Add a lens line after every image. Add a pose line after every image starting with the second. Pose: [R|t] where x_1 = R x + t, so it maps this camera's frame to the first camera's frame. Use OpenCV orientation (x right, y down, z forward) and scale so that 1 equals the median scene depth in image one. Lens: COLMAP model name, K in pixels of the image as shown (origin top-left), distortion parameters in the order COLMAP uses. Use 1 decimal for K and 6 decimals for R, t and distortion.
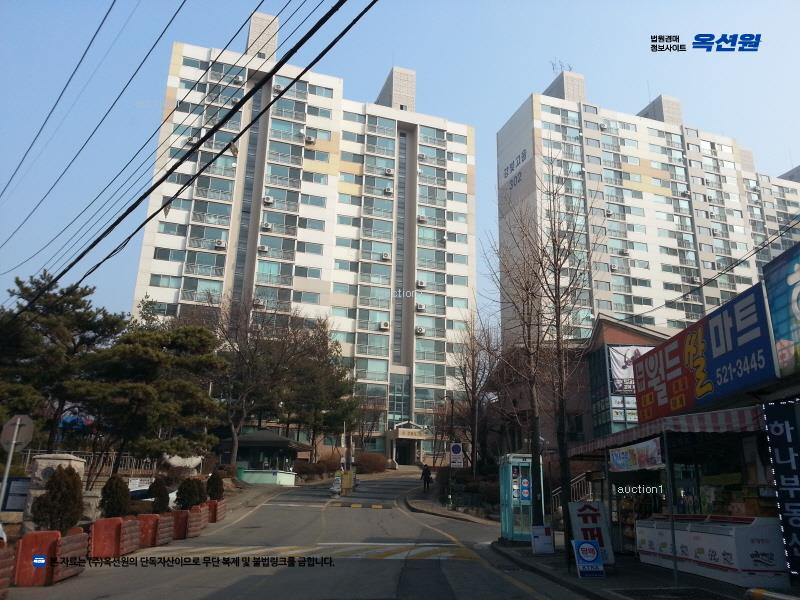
lens RADIAL K [[644.3, 0, 402.4], [0, 644.3, 315.4], [0, 0, 1]] dist [0.086855, -0.160652]
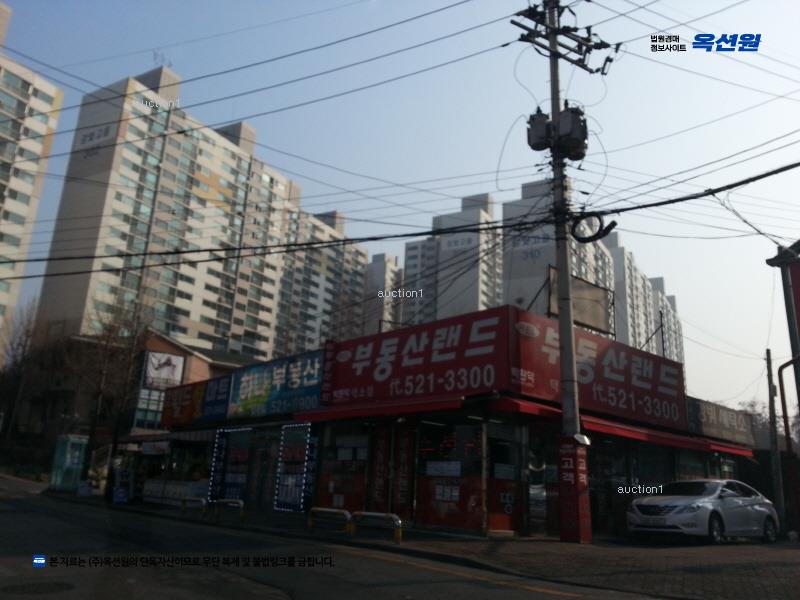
lens RADIAL K [[644.3, 0, 402.4], [0, 644.3, 315.4], [0, 0, 1]] dist [0.086855, -0.160652]
pose [[0.751196, 0.198940, 0.629387, -0.068092], [-0.228697, 0.972884, -0.034557, -0.046521], [-0.619195, -0.117980, 0.776324, -0.160933]]
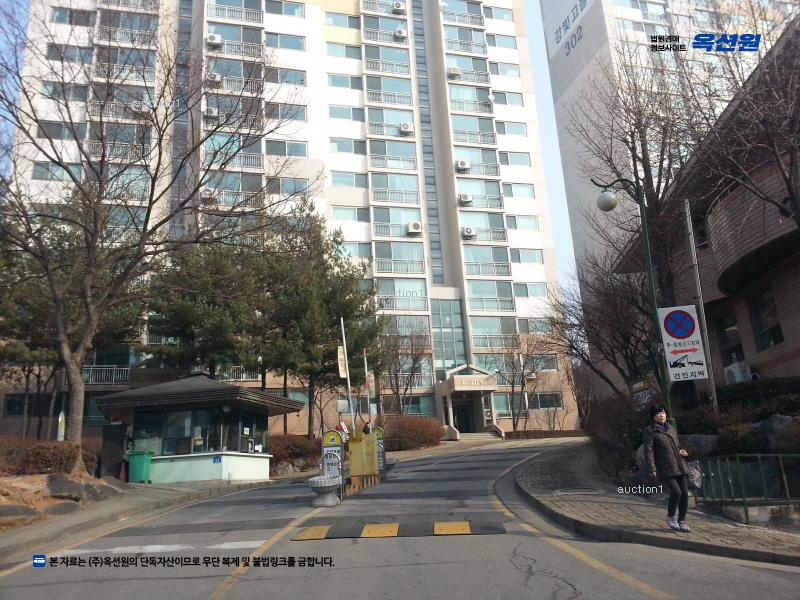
lens RADIAL K [[660.3, 0, 386.6], [0, 660.3, 300.4], [0, 0, 1]] dist [0.097031, -0.156538]
pose [[0.992299, -0.102979, -0.068837, -0.016392], [0.103034, 0.994674, -0.002773, 0.085352], [0.068756, -0.004341, 0.997624, 0.311774]]
